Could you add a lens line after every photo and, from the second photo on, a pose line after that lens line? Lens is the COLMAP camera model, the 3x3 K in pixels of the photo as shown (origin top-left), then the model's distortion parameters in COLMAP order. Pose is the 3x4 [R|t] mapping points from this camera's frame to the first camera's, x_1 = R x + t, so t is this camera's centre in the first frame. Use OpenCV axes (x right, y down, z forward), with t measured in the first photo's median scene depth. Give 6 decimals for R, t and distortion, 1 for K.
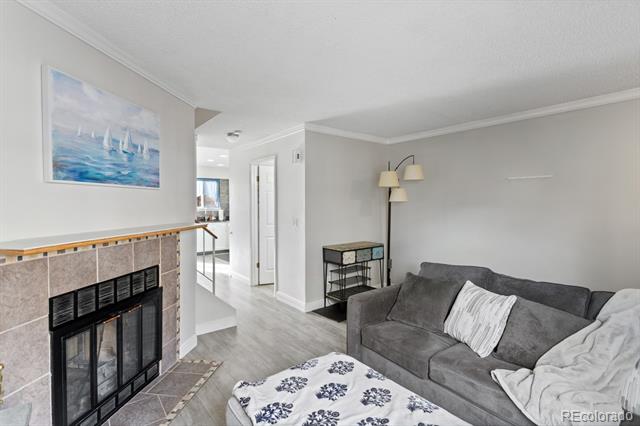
lens RADIAL K [[308.9, 0, 318.8], [0, 308.9, 206.2], [0, 0, 1]] dist [-0.000810, 0.000003]
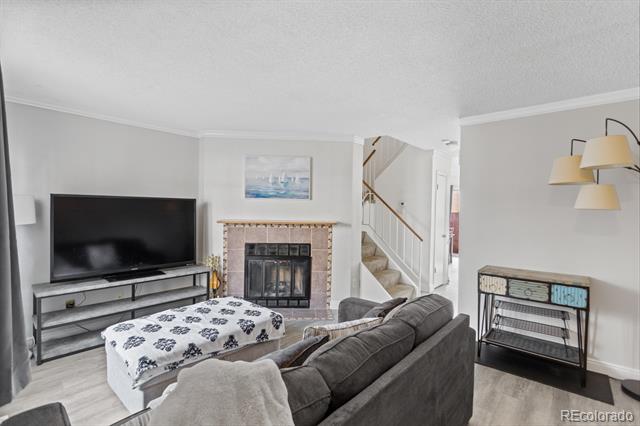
lens RADIAL K [[308.9, 0, 318.8], [0, 308.9, 206.2], [0, 0, 1]] dist [-0.000810, 0.000003]
pose [[0.189206, -0.002577, -0.981934, 1.420393], [-0.025585, 0.999644, -0.007553, -0.009336], [0.981604, 0.026552, 0.189072, 0.858538]]
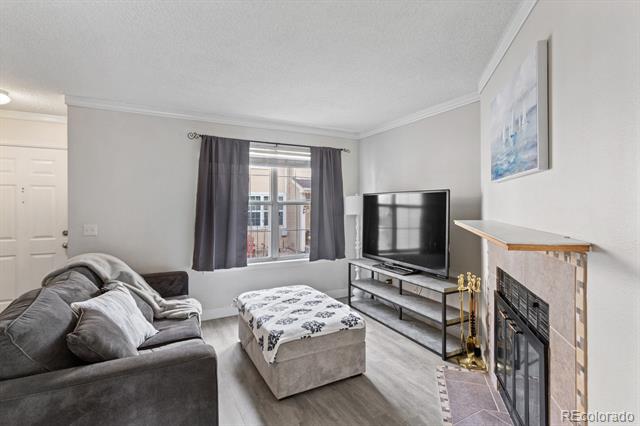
lens RADIAL K [[308.9, 0, 318.8], [0, 308.9, 206.2], [0, 0, 1]] dist [-0.000810, 0.000003]
pose [[-0.983954, -0.004245, 0.178370, -0.258483], [-0.001640, 0.999890, 0.014749, 0.006117], [-0.178413, 0.014220, -0.983853, 1.937973]]
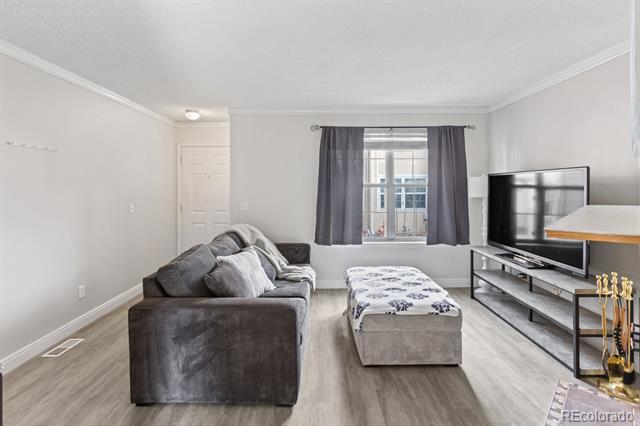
lens RADIAL K [[310.9, 0, 317.4], [0, 310.9, 185.7], [0, 0, 1]] dist [-0.000496, 0.000479]
pose [[-0.788599, 0.003903, 0.614895, -0.508050], [0.008525, 0.999953, 0.004585, 0.005994], [-0.614848, 0.008858, -0.788596, 1.947132]]
